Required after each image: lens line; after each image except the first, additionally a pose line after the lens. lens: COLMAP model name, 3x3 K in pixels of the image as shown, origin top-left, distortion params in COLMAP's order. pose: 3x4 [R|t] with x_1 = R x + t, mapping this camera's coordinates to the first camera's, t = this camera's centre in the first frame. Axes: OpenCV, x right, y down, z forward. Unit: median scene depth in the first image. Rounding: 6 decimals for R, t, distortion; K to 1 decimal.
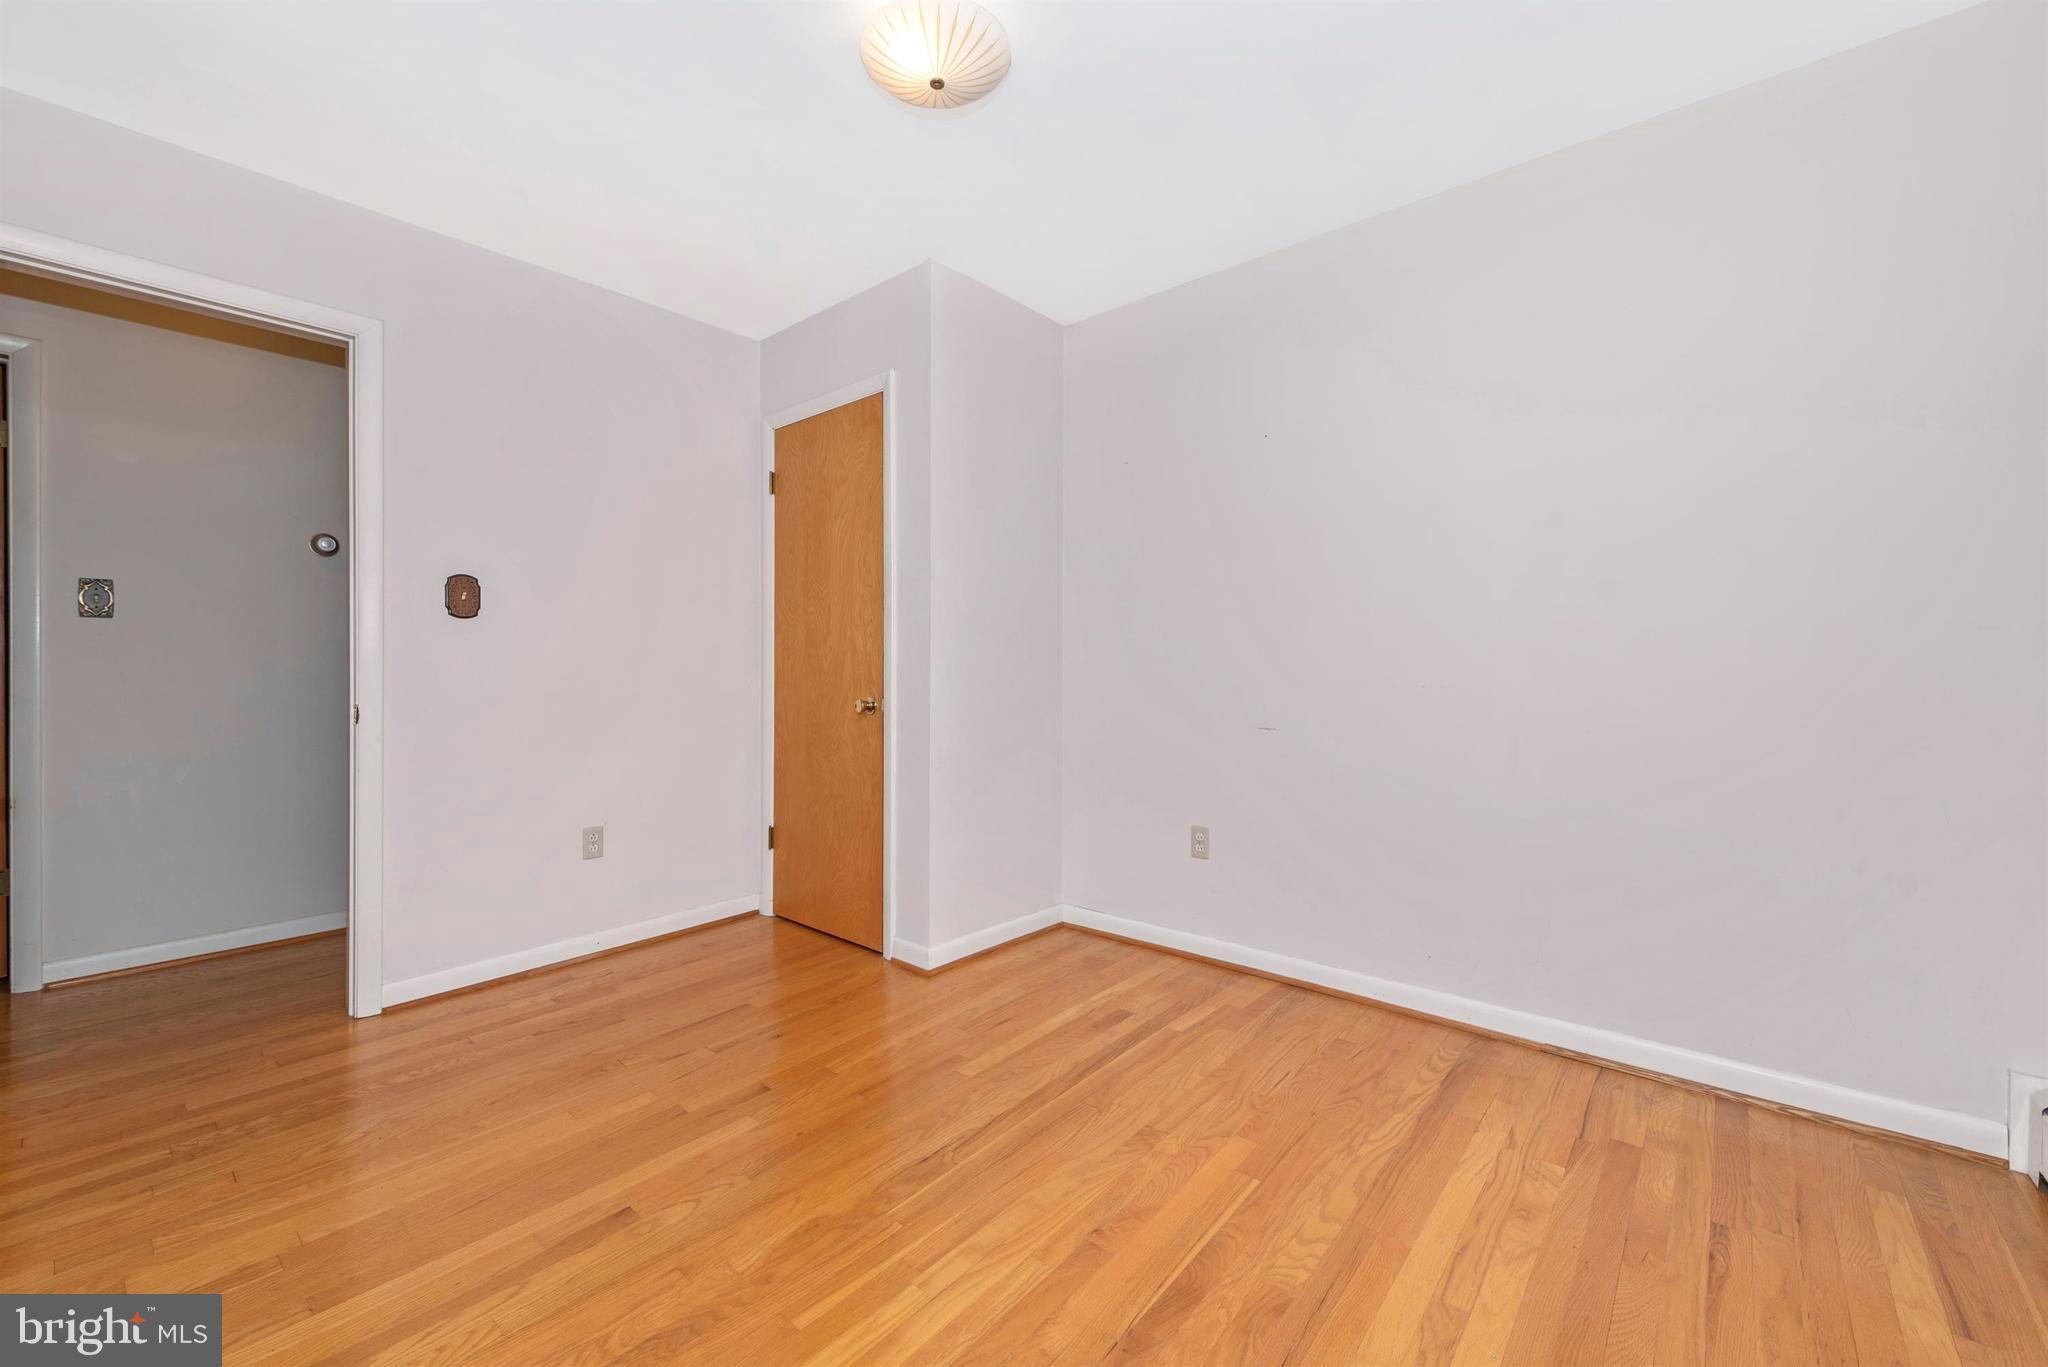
lens RADIAL K [[819.5, 0, 1023.5], [0, 819.5, 671.8], [0, 0, 1]] dist [0.005781, -0.000688]
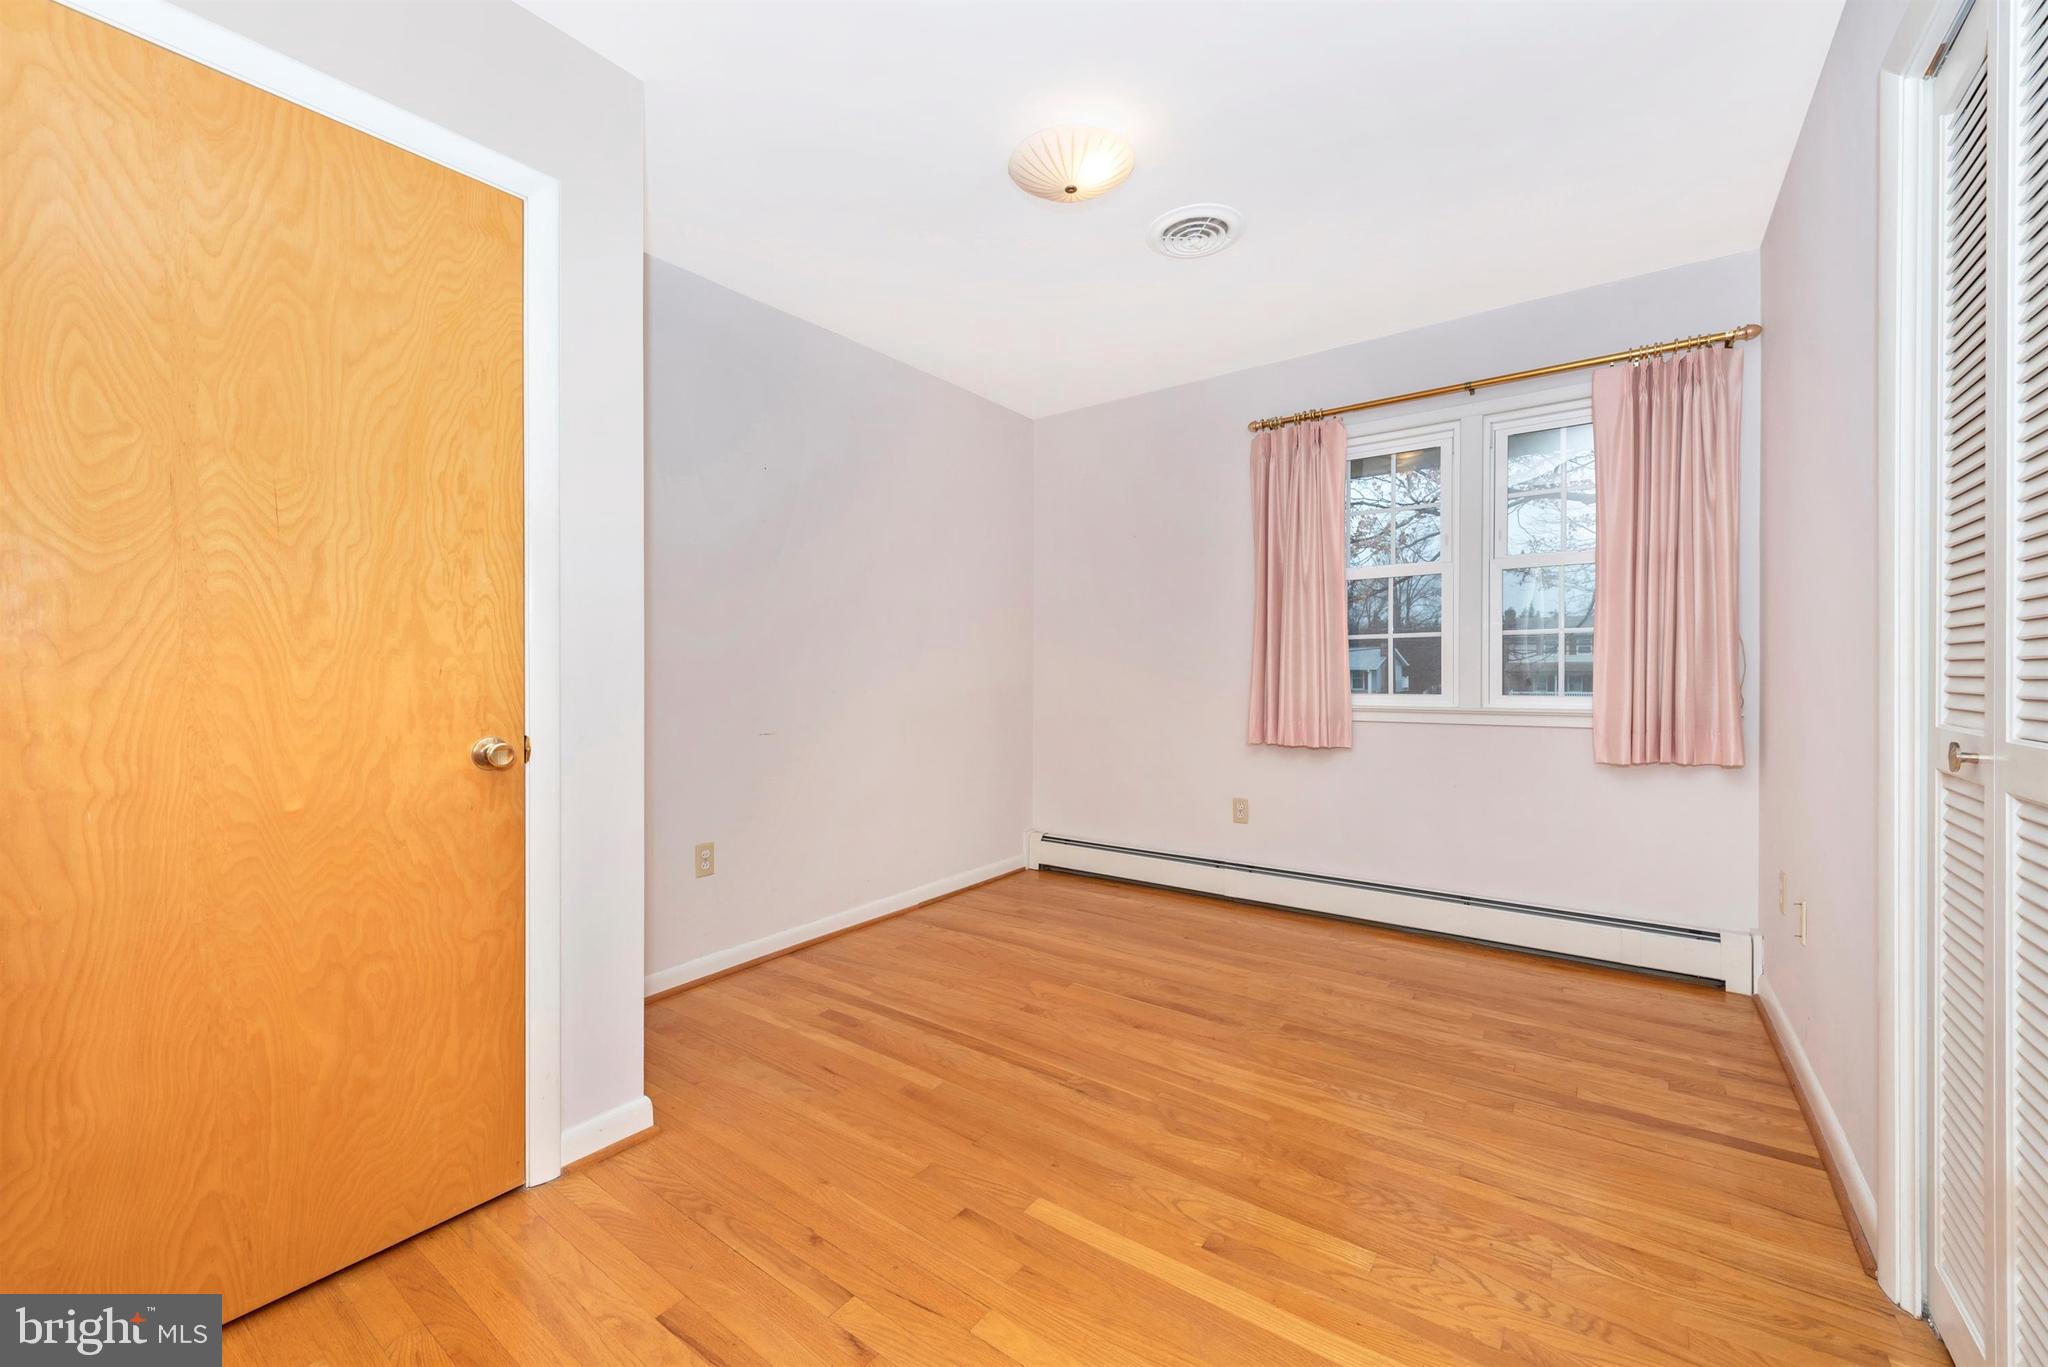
lens RADIAL K [[819.5, 0, 1023.5], [0, 819.5, 671.8], [0, 0, 1]] dist [0.005781, -0.000688]
pose [[-0.082376, -0.001986, 0.996599, -1.037146], [0.014538, 0.999889, 0.003195, -0.011431], [-0.996495, 0.014752, -0.082338, 0.941919]]
